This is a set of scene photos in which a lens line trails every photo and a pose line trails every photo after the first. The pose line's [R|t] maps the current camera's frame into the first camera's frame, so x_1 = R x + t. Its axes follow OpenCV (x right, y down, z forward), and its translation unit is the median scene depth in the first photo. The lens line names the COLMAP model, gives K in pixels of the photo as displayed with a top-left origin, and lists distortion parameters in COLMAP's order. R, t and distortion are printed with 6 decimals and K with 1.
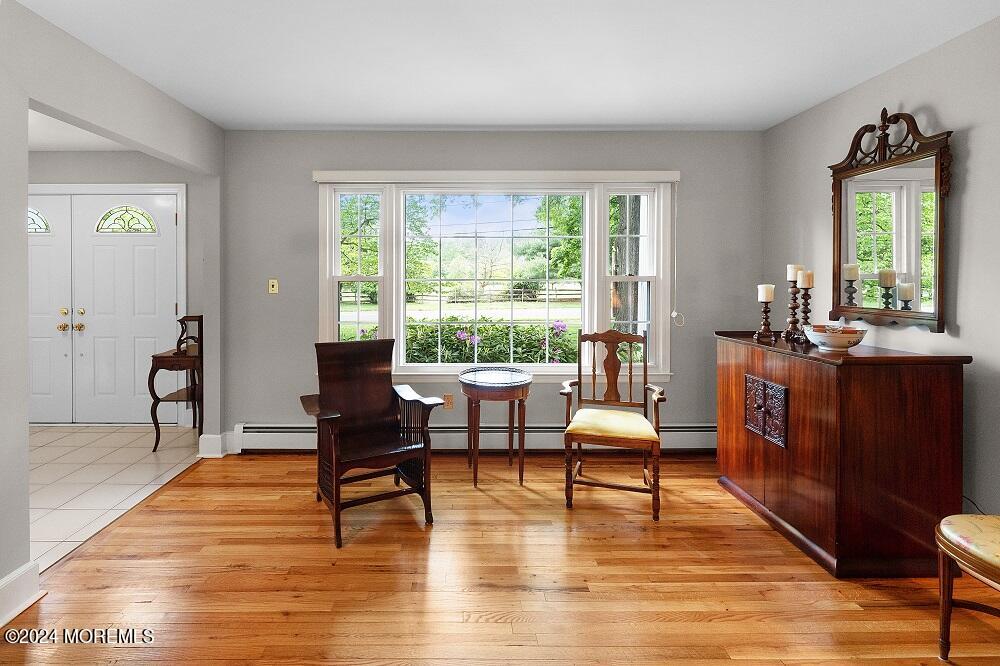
lens RADIAL K [[455.5, 0, 496.8], [0, 455.5, 286.9], [0, 0, 1]] dist [-0.000112, 0.000021]
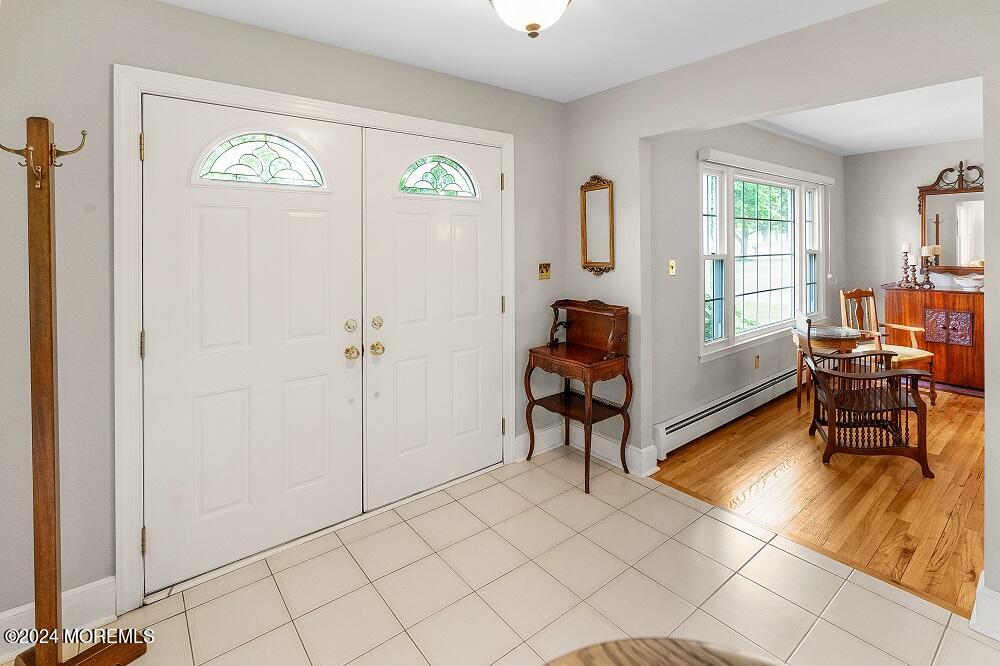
lens RADIAL K [[464.6, 0, 499.7], [0, 464.6, 249.2], [0, 0, 1]] dist [-0.002271, -0.000068]
pose [[0.789393, -0.011710, 0.613777, -1.330021], [0.028320, 0.999448, -0.017356, -0.030880], [-0.613235, 0.031083, 0.789289, 0.474438]]
